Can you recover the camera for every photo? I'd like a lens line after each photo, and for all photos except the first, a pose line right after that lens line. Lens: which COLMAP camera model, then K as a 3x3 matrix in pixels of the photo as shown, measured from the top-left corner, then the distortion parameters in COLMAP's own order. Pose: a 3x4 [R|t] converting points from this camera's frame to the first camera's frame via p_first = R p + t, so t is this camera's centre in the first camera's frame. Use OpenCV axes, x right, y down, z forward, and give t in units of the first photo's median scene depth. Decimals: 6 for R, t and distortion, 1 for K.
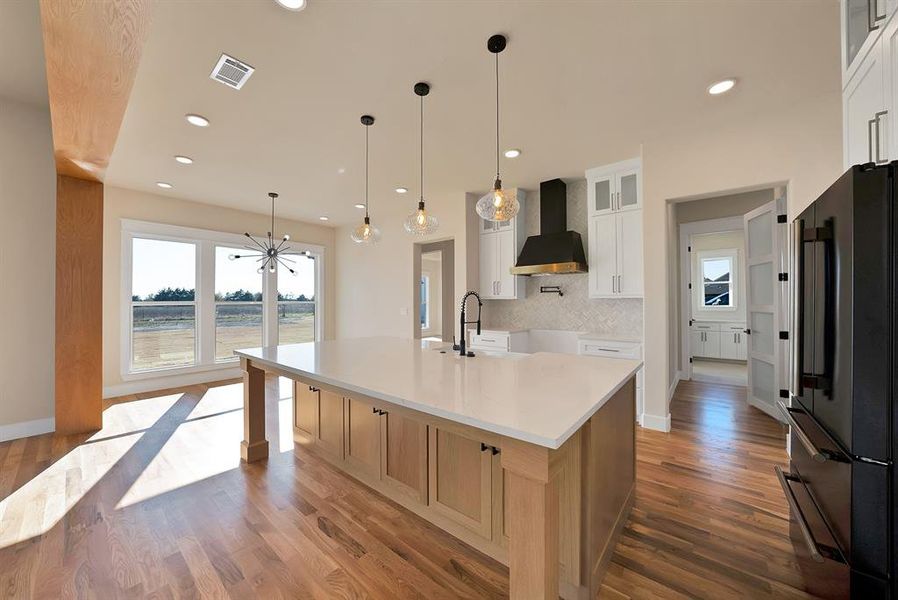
lens RADIAL K [[321.8, 0, 449.0], [0, 321.8, 300.0], [0, 0, 1]] dist [-0.015734, -0.000082]
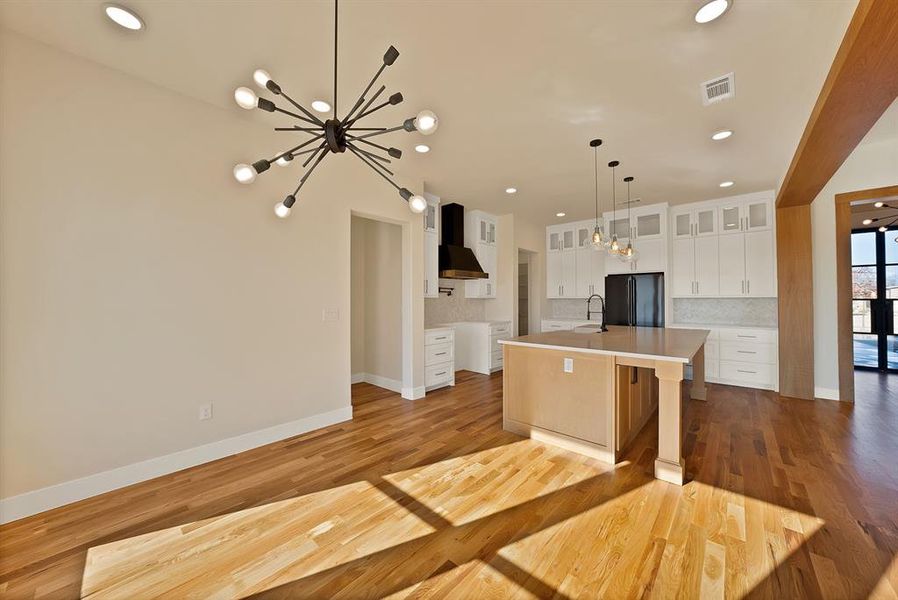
lens RADIAL K [[321.8, 0, 449.0], [0, 321.8, 300.0], [0, 0, 1]] dist [-0.015734, -0.000082]
pose [[0.031525, 0.005683, 0.999487, -1.027372], [-0.009552, 0.999940, -0.005385, 0.012705], [-0.999457, -0.009378, 0.031577, 1.075951]]
